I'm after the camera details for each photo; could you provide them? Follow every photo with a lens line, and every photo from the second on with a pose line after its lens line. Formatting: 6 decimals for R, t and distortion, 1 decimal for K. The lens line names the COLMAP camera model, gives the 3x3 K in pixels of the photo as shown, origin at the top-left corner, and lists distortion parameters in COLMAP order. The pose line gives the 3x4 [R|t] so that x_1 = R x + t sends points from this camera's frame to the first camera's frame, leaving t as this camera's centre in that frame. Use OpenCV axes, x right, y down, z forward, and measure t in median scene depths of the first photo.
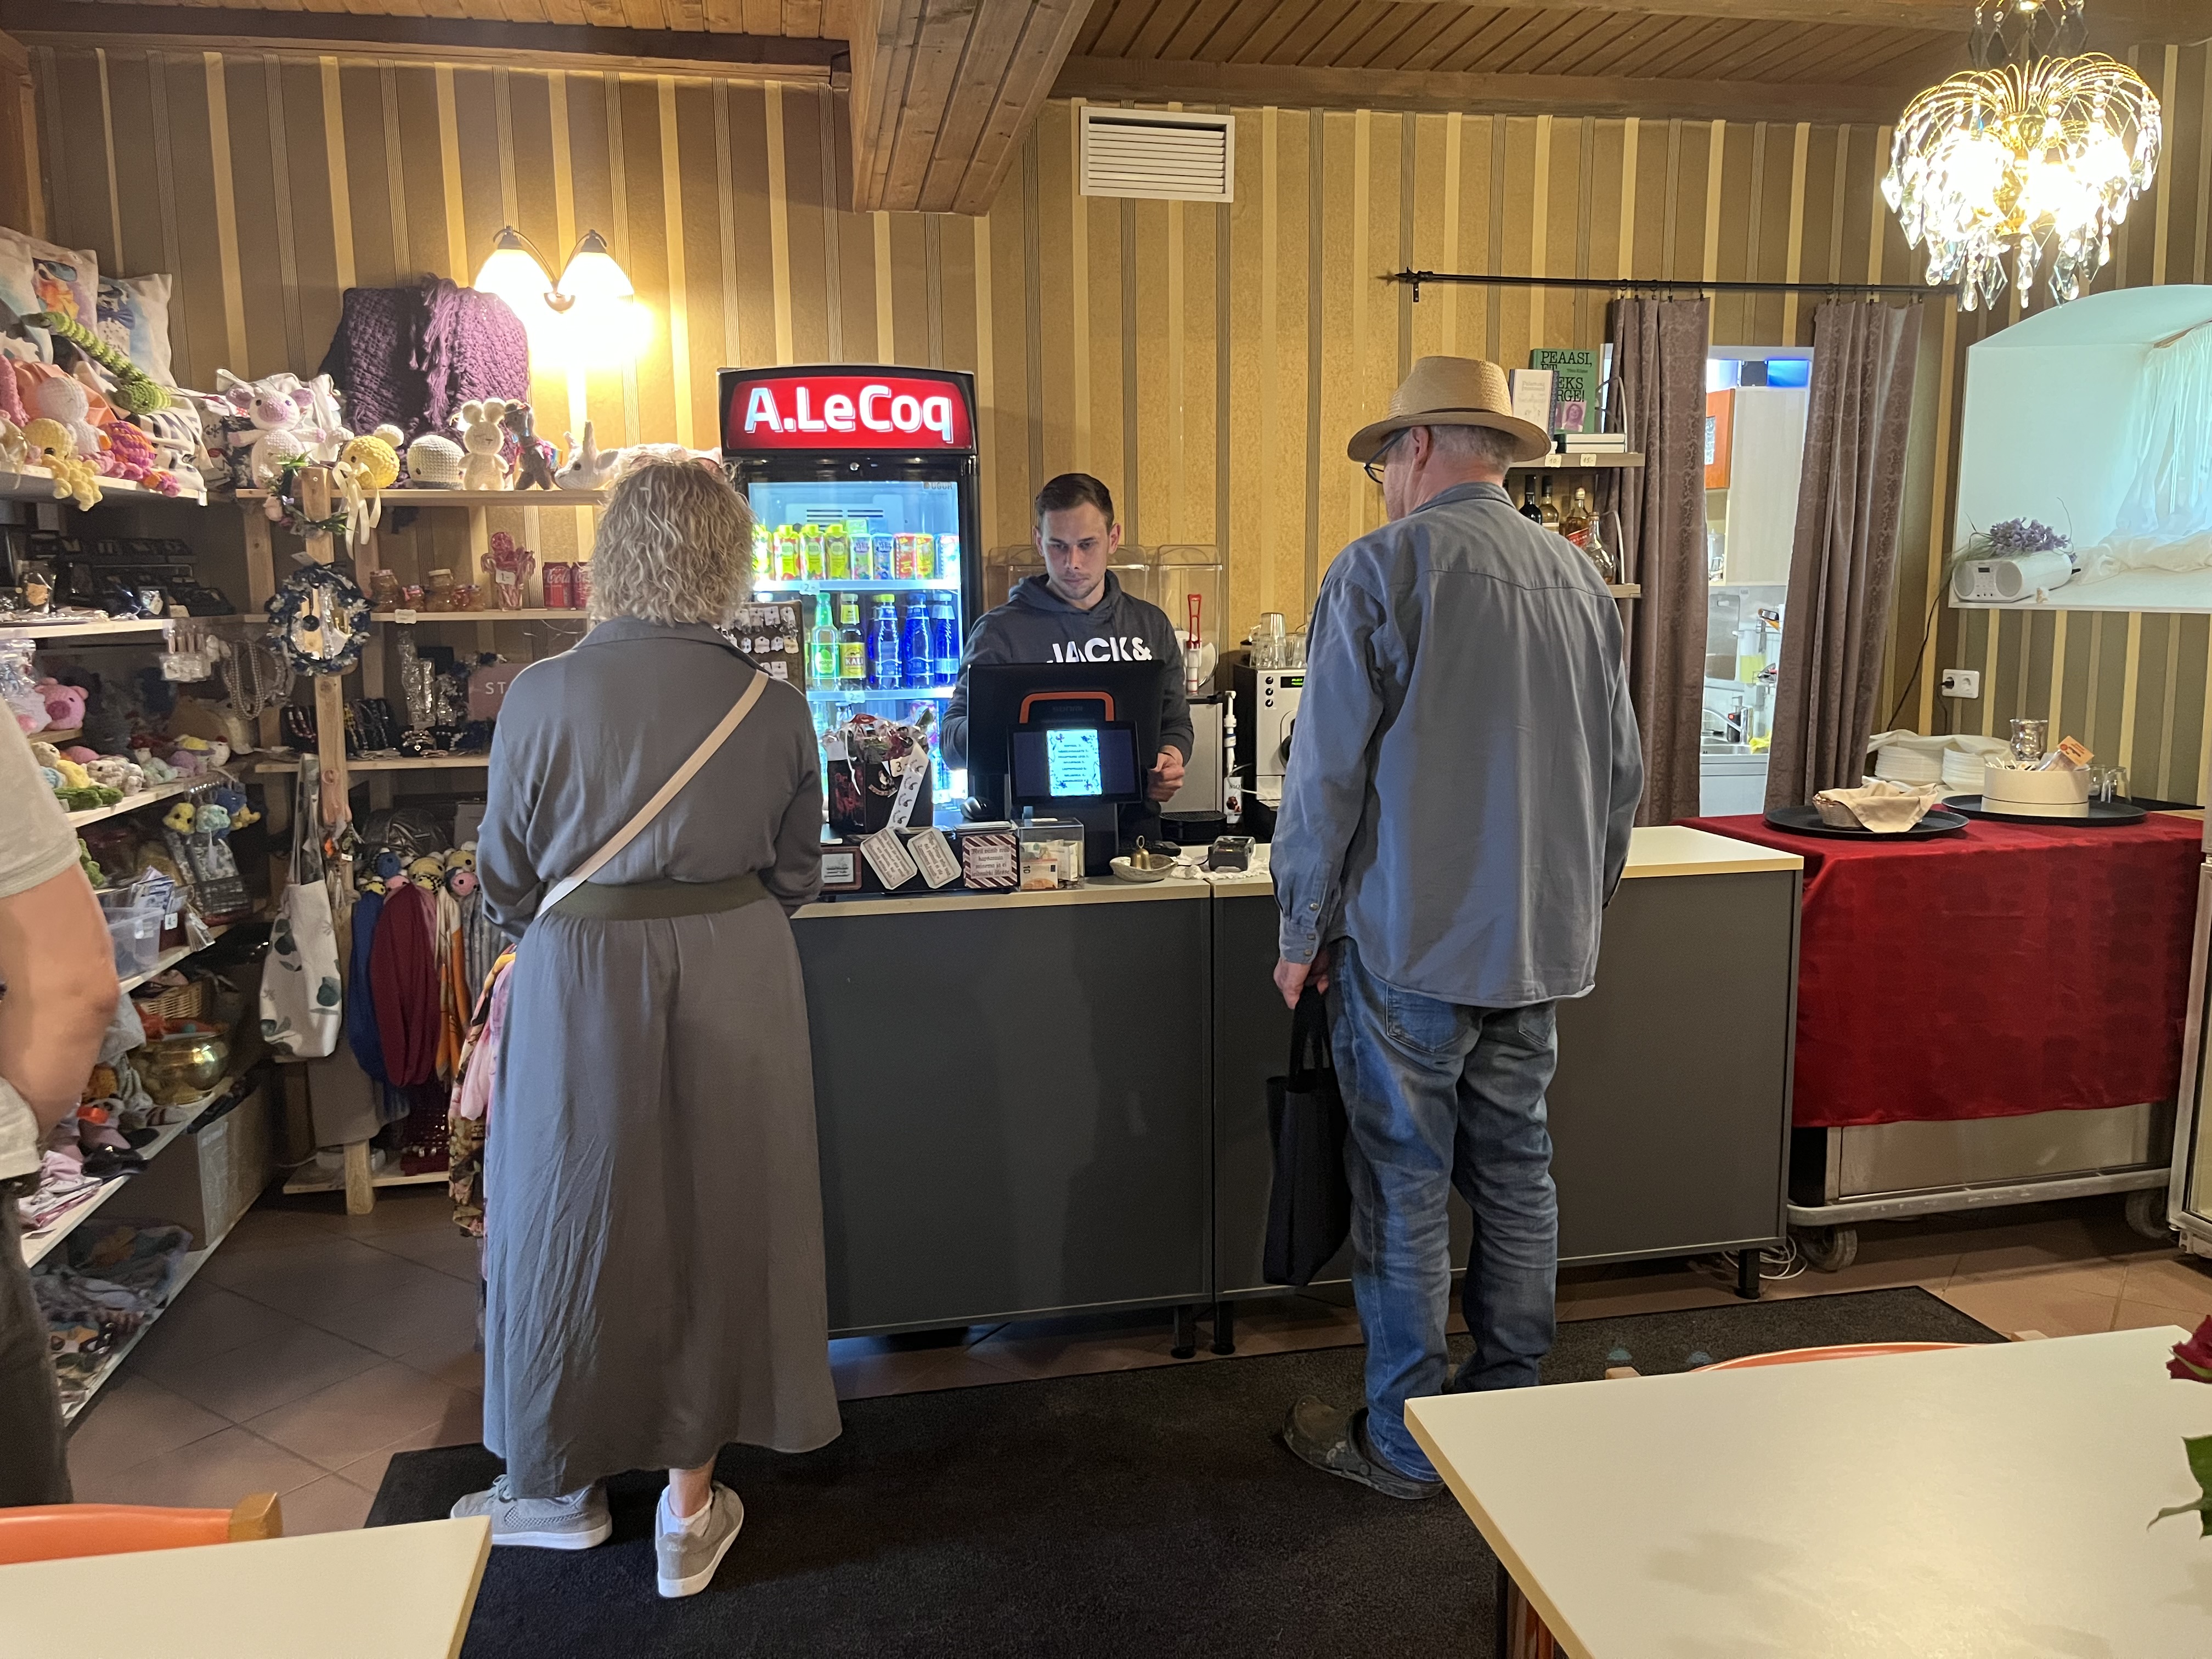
lens RADIAL K [[1680.5, 0, 1112.0], [0, 1680.5, 844.2], [0, 0, 1]] dist [0.077255, -0.138298]
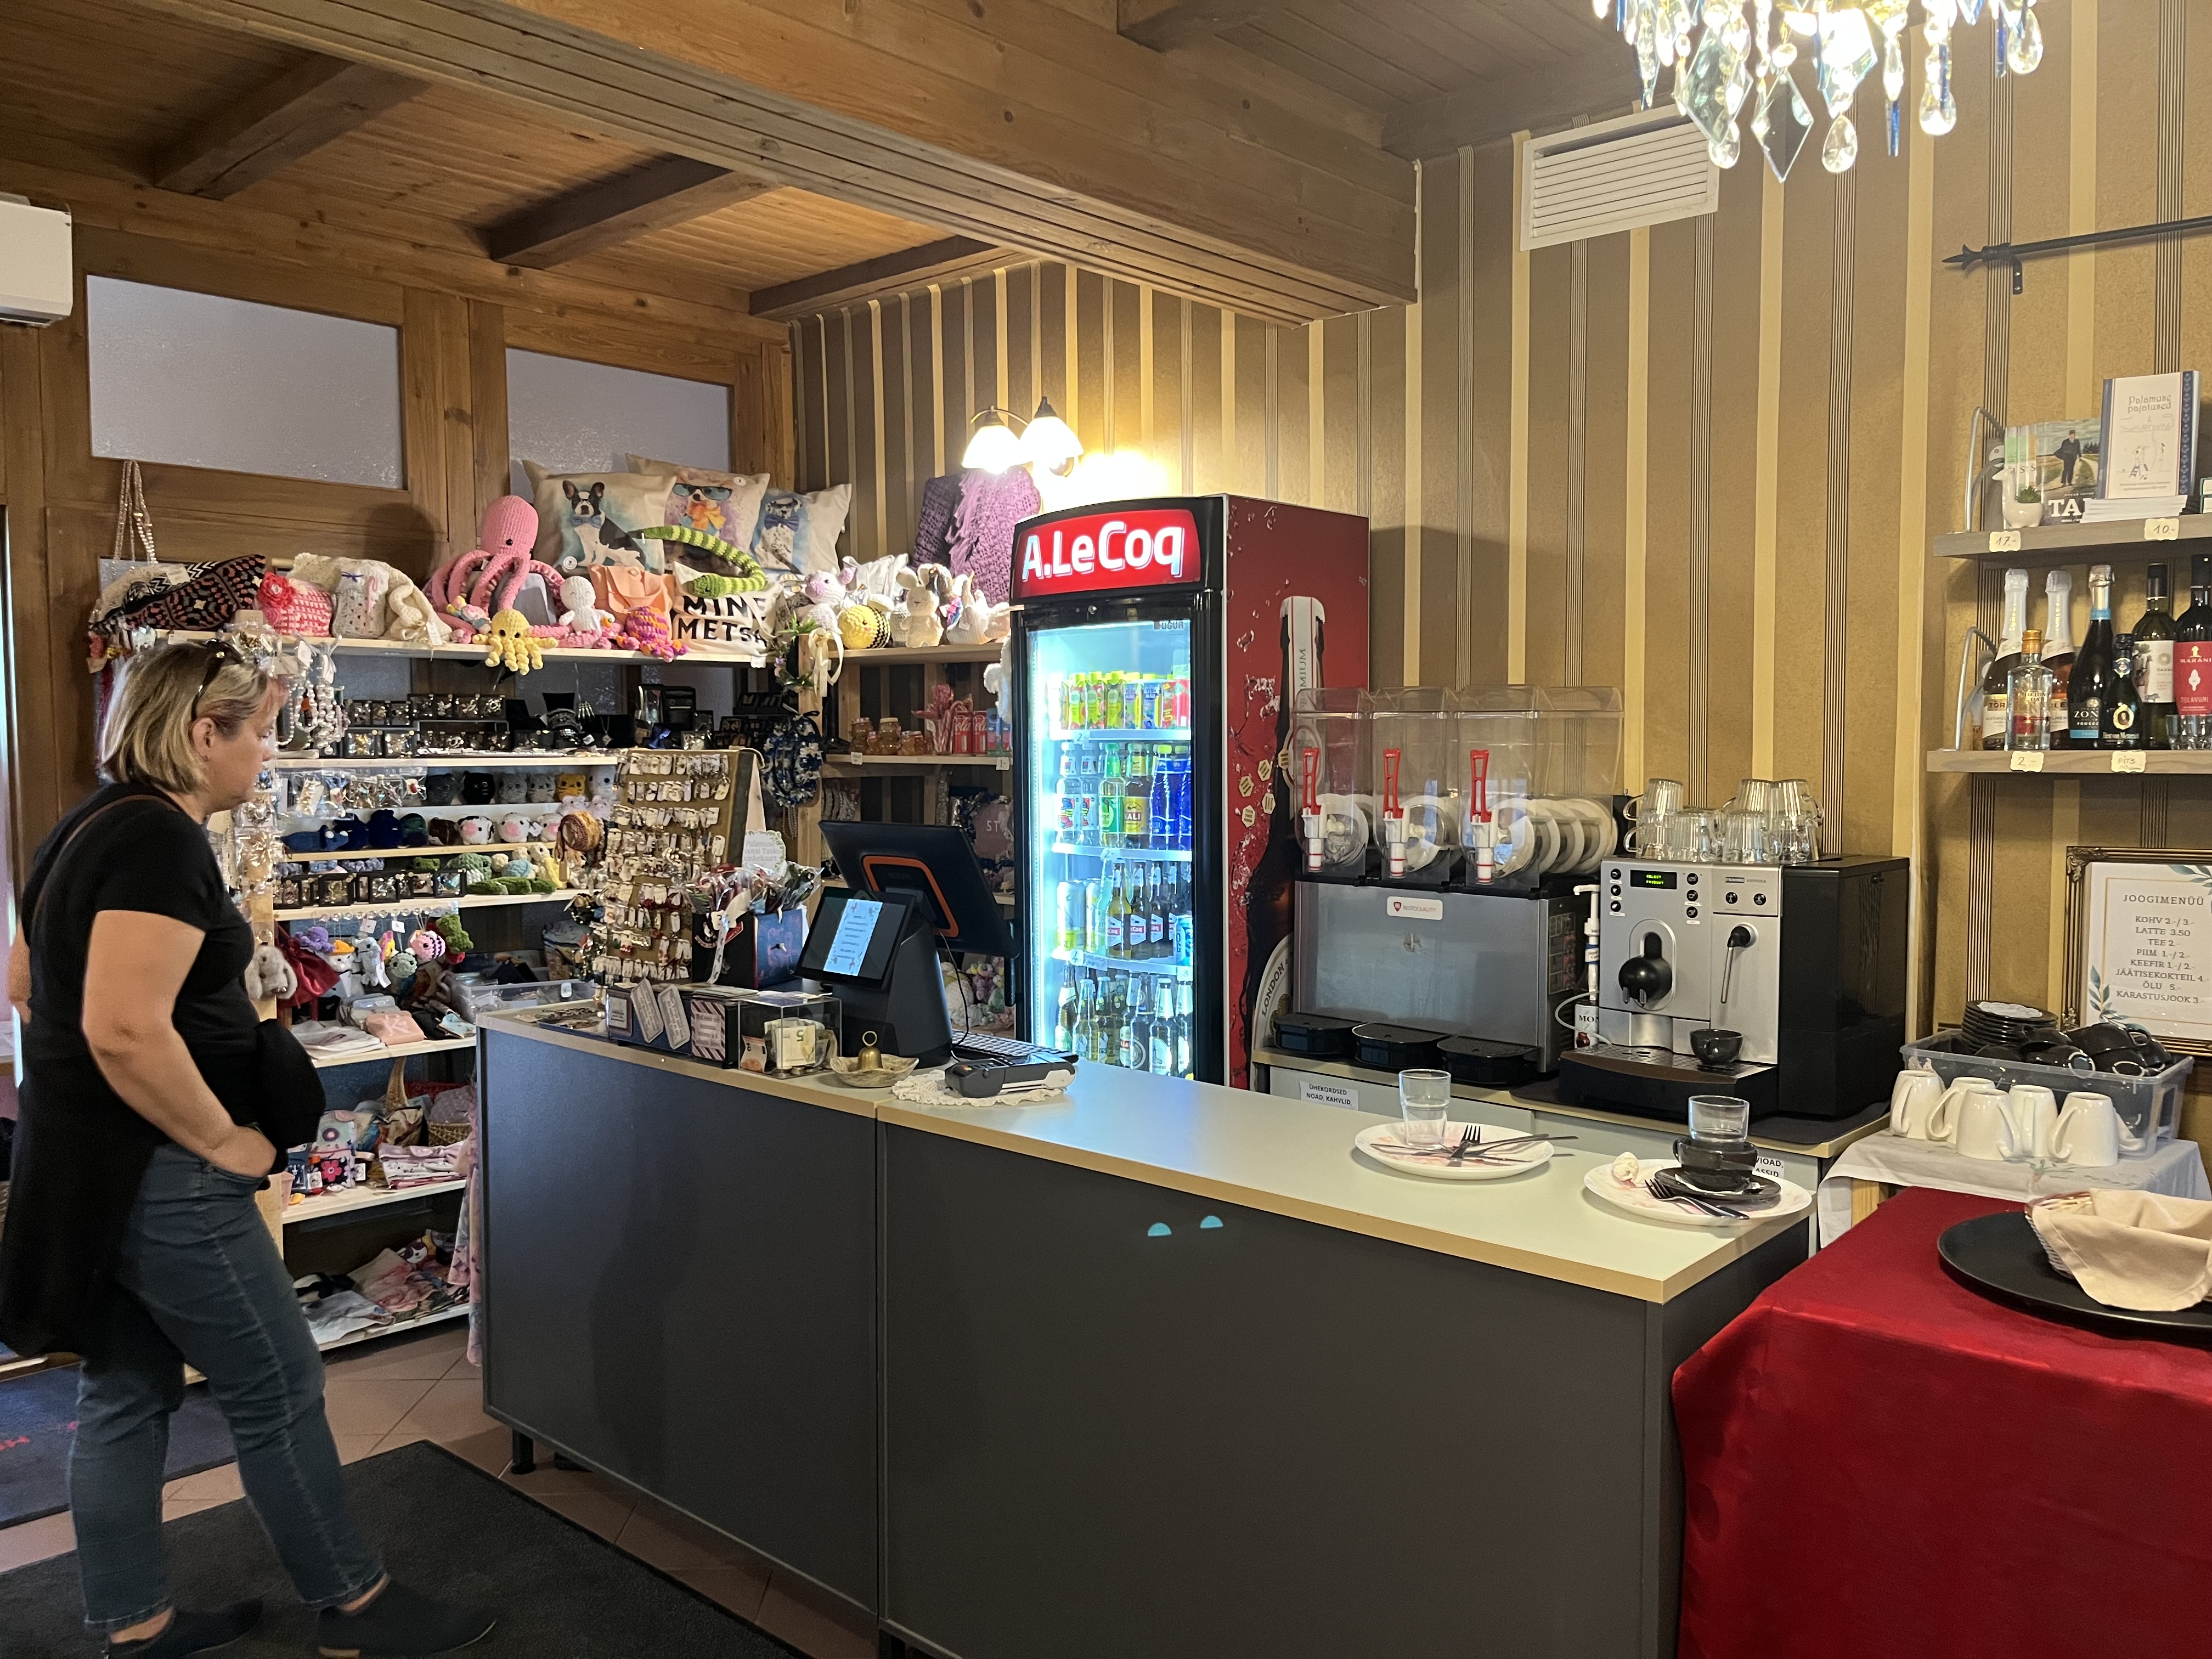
lens RADIAL K [[1680.5, 0, 1112.0], [0, 1680.5, 844.2], [0, 0, 1]] dist [0.077255, -0.138298]
pose [[0.581026, 0.063453, -0.811408, 0.619208], [-0.130181, 0.991366, -0.015693, -0.081347], [0.803406, 0.114748, 0.584270, 0.478615]]
